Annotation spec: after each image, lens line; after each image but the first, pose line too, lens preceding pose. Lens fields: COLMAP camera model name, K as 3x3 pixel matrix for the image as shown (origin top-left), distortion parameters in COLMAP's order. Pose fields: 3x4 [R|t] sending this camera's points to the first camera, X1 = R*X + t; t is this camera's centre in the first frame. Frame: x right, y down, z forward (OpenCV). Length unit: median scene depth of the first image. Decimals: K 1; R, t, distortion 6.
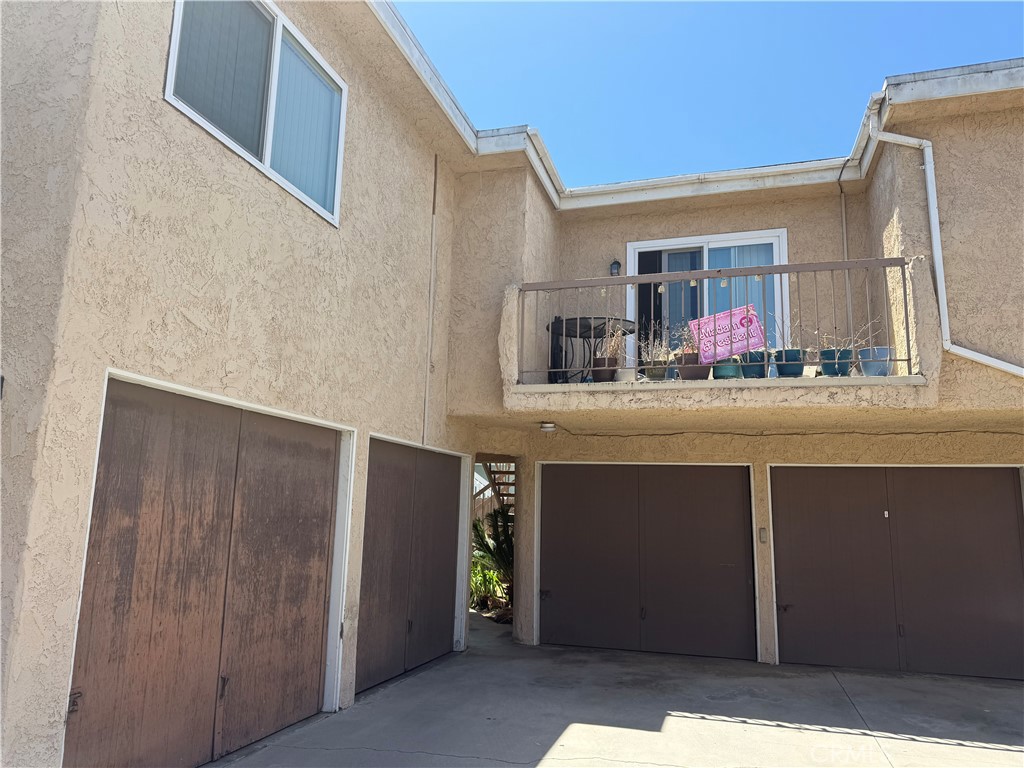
lens RADIAL K [[724.0, 0, 512.2], [0, 724.0, 386.6], [0, 0, 1]] dist [0.110127, -0.151393]
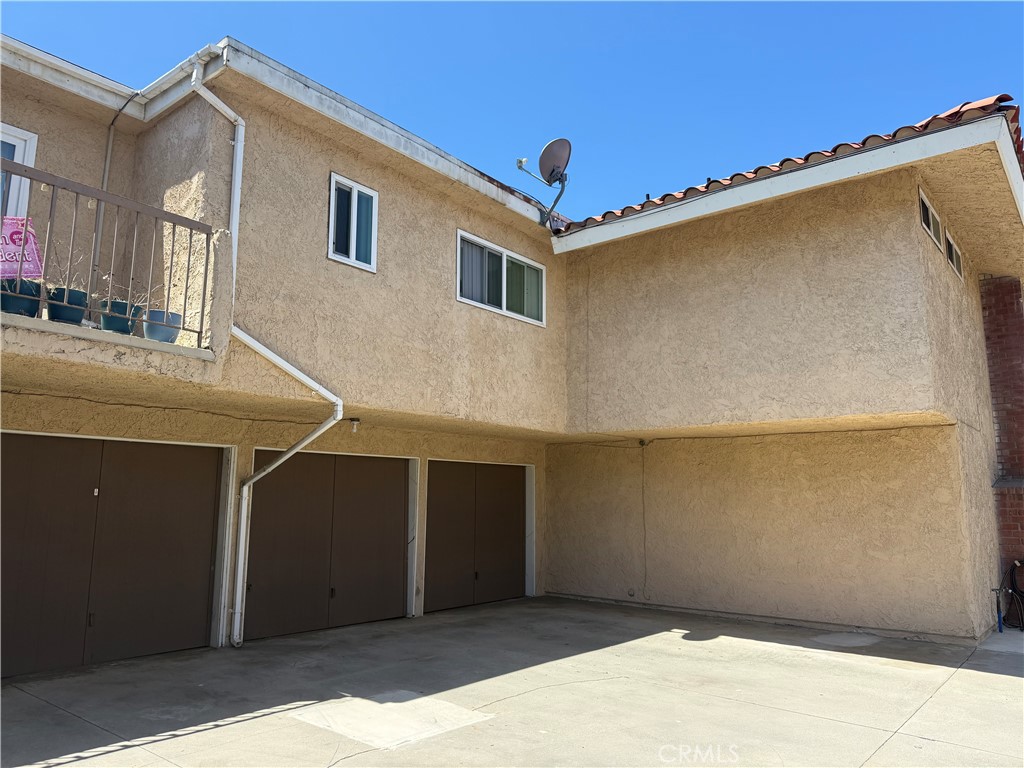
lens RADIAL K [[723.6, 0, 499.6], [0, 723.6, 381.7], [0, 0, 1]] dist [0.097627, -0.139849]
pose [[0.379346, 0.131642, 0.915842, -0.153591], [-0.161392, 0.984067, -0.074599, 0.030519], [-0.911070, -0.119511, 0.394548, 0.230483]]
